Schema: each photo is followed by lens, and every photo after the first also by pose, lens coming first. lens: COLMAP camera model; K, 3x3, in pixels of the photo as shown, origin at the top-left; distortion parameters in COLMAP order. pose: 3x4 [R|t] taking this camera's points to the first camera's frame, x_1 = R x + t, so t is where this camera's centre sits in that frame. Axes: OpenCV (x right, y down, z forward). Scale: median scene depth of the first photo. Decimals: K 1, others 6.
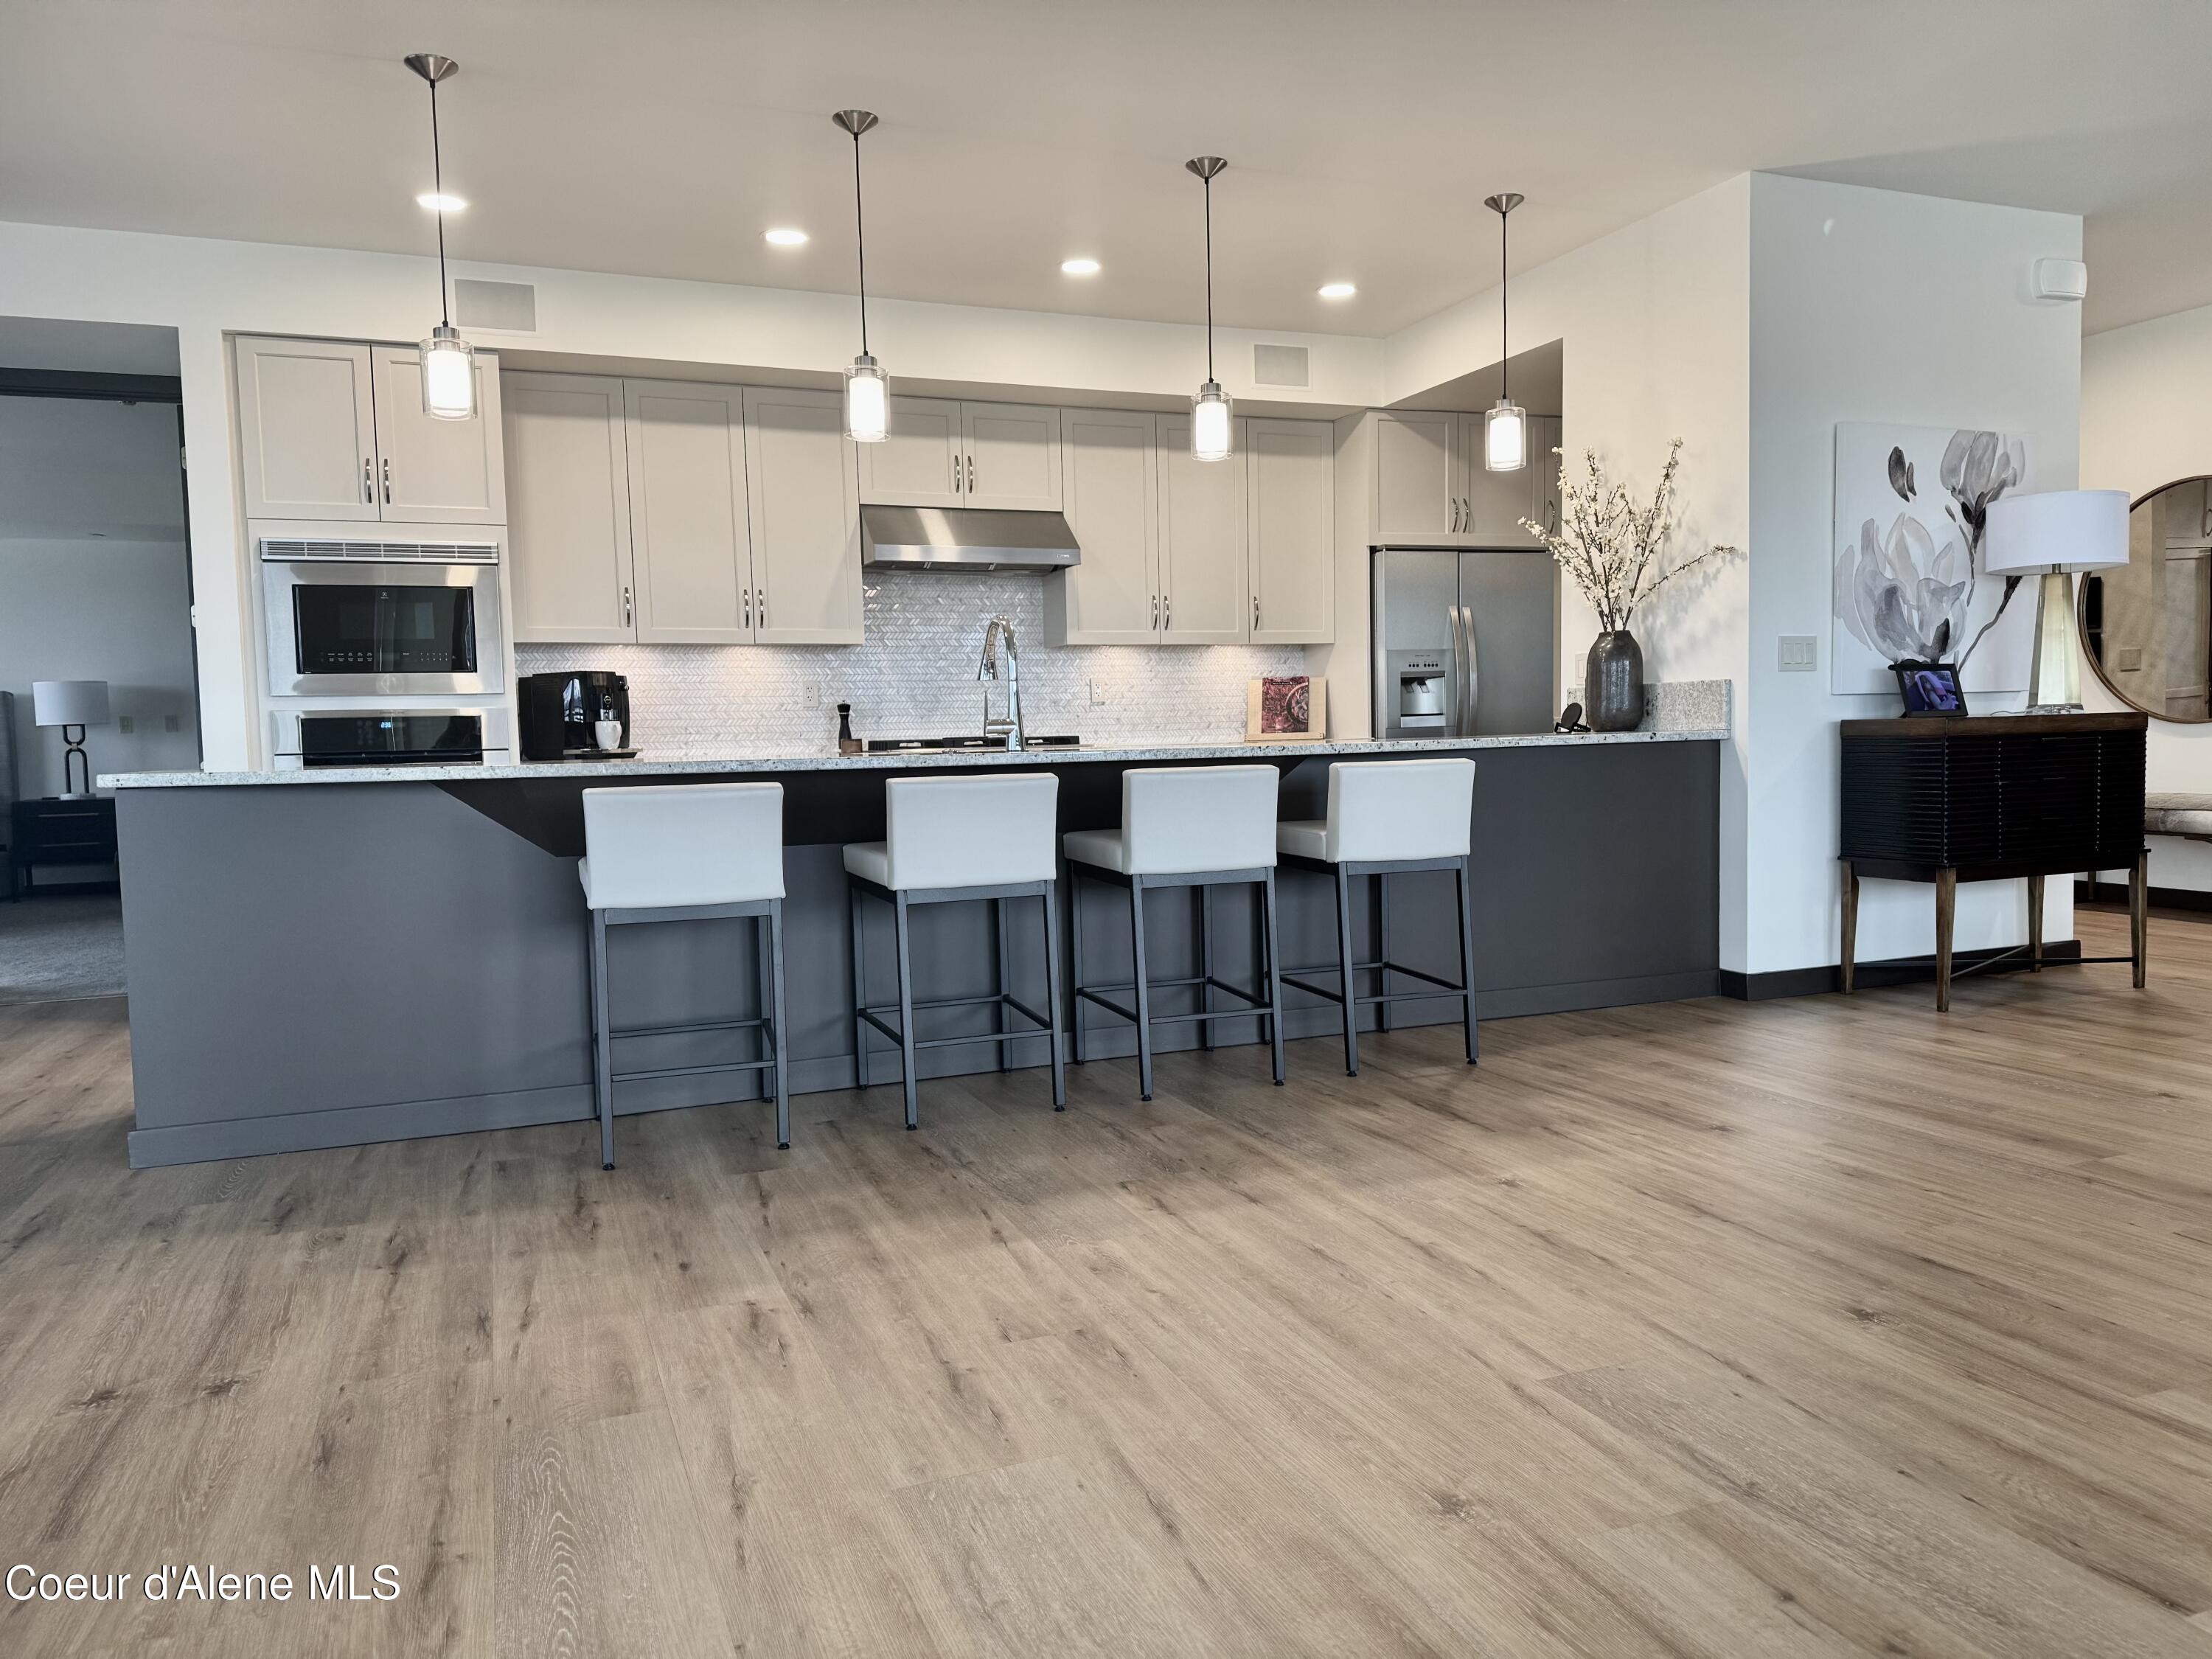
lens RADIAL K [[1569.1, 0, 1122.2], [0, 1569.1, 828.1], [0, 0, 1]] dist [0.033801, -0.005210]
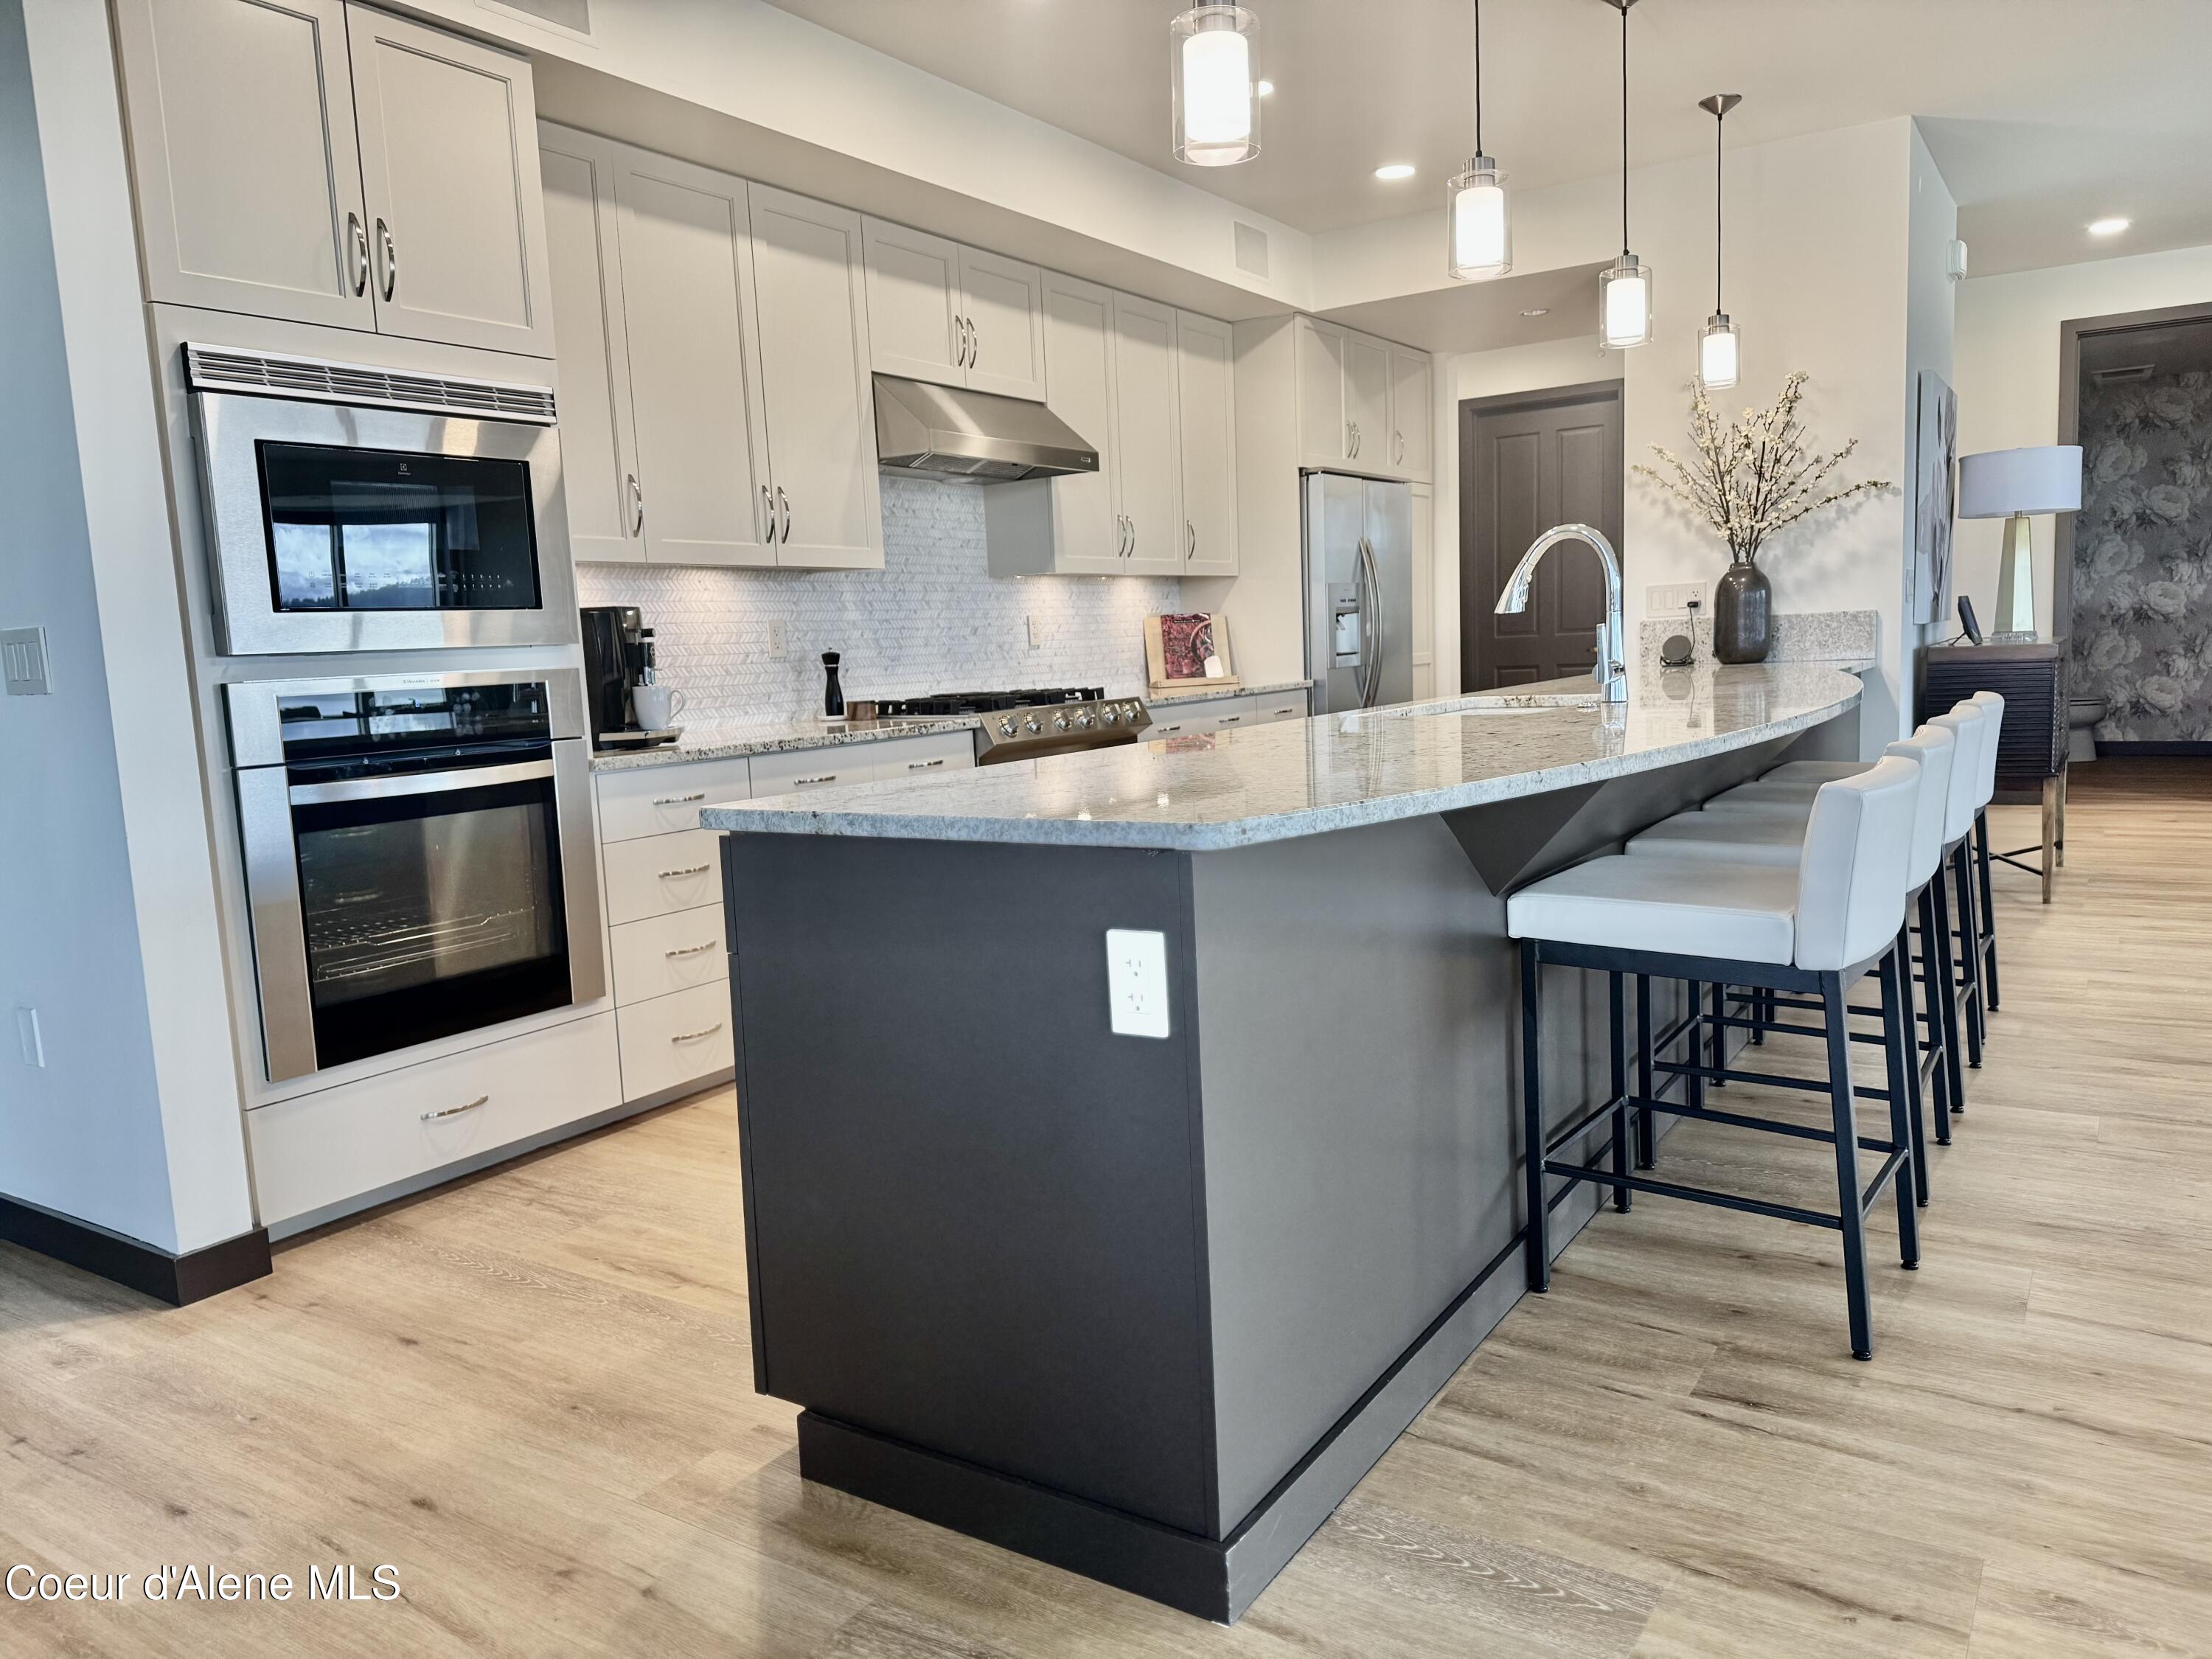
lens RADIAL K [[1569.1, 0, 1104.5], [0, 1569.1, 832.5], [0, 0, 1]] dist [0.033801, -0.005210]
pose [[0.804936, -0.085152, 0.587219, -0.580195], [0.062792, 0.996316, 0.058401, -0.036154], [-0.590029, -0.010136, 0.807318, 0.401781]]
